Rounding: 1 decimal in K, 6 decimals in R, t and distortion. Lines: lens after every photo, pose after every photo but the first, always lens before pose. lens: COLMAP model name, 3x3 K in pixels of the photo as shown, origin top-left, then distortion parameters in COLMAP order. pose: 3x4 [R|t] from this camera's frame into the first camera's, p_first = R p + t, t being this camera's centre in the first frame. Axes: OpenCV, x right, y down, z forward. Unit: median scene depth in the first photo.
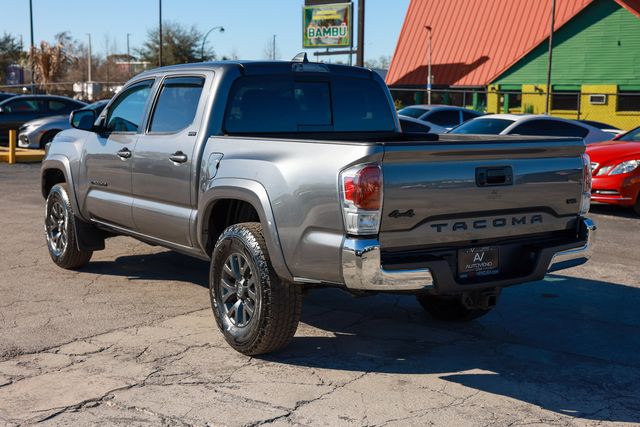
lens RADIAL K [[886.5, 0, 319.4], [0, 886.5, 212.9], [0, 0, 1]] dist [0.069321, 0.000000]
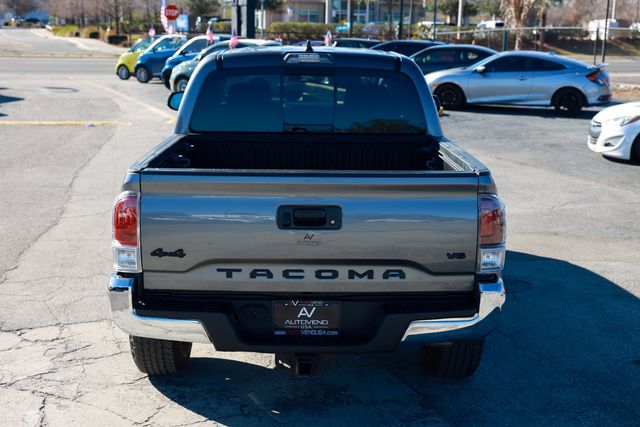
lens RADIAL K [[925.4, 0, 325.4], [0, 925.4, 225.0], [0, 0, 1]] dist [0.064899, 0.000000]
pose [[0.840686, 0.108922, -0.530455, 0.633621], [-0.069432, 0.993158, 0.093893, -0.110396], [0.537053, -0.042104, 0.842497, 0.297467]]
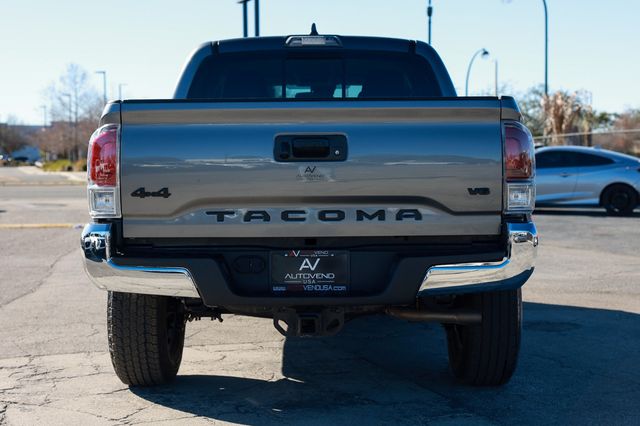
lens RADIAL K [[1055.6, 0, 324.9], [0, 1055.6, 200.8], [0, 0, 1]] dist [0.106613, 0.000000]
pose [[0.829563, -0.000843, -0.558413, 0.657556], [-0.052848, 0.995392, -0.080013, 0.065756], [0.555907, 0.095887, 0.825695, 0.307049]]
